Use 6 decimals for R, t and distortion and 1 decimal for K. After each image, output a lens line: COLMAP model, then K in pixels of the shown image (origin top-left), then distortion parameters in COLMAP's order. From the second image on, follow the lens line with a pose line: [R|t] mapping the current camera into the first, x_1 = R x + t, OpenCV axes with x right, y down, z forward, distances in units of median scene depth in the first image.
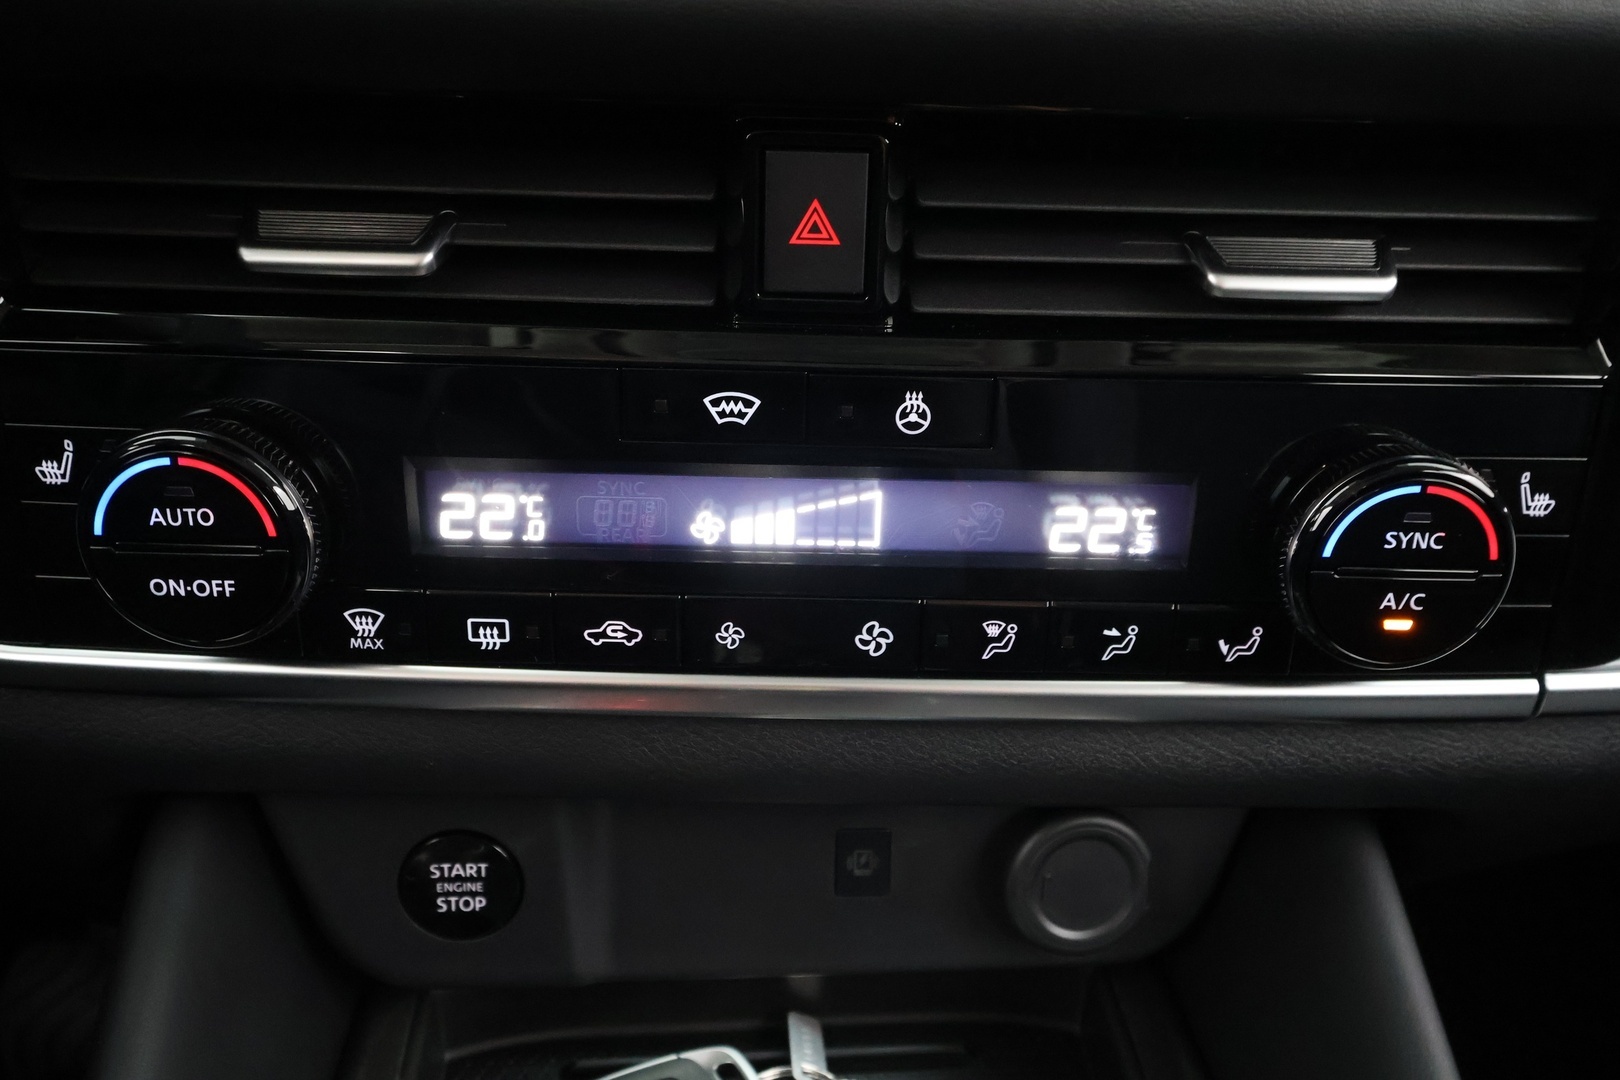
lens RADIAL K [[1236.2, 0, 808.9], [0, 1236.2, 537.0], [0, 0, 1]] dist [-0.003039, -0.001271]
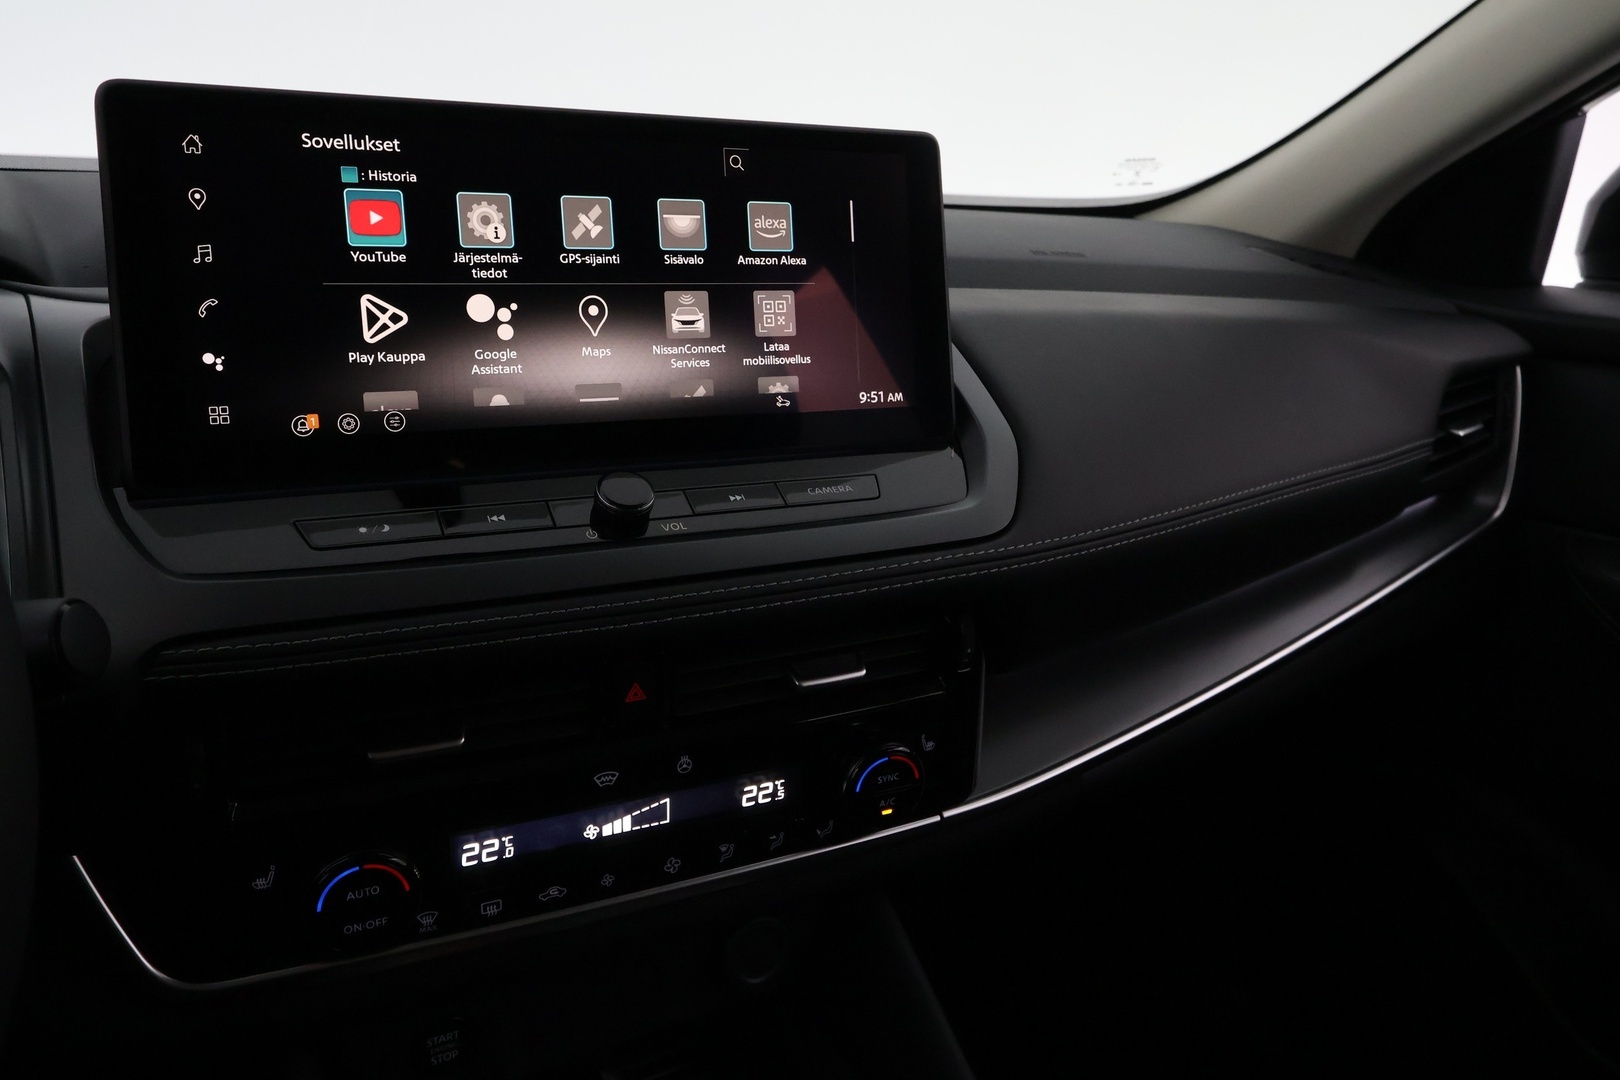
lens RADIAL K [[1236.2, 0, 812.8], [0, 1236.2, 540.5], [0, 0, 1]] dist [-0.003039, -0.001271]
pose [[0.892758, -0.122979, 0.433427, -0.595030], [0.144047, 0.989442, -0.015961, -0.409063], [-0.426888, 0.076683, 0.901047, -1.083733]]
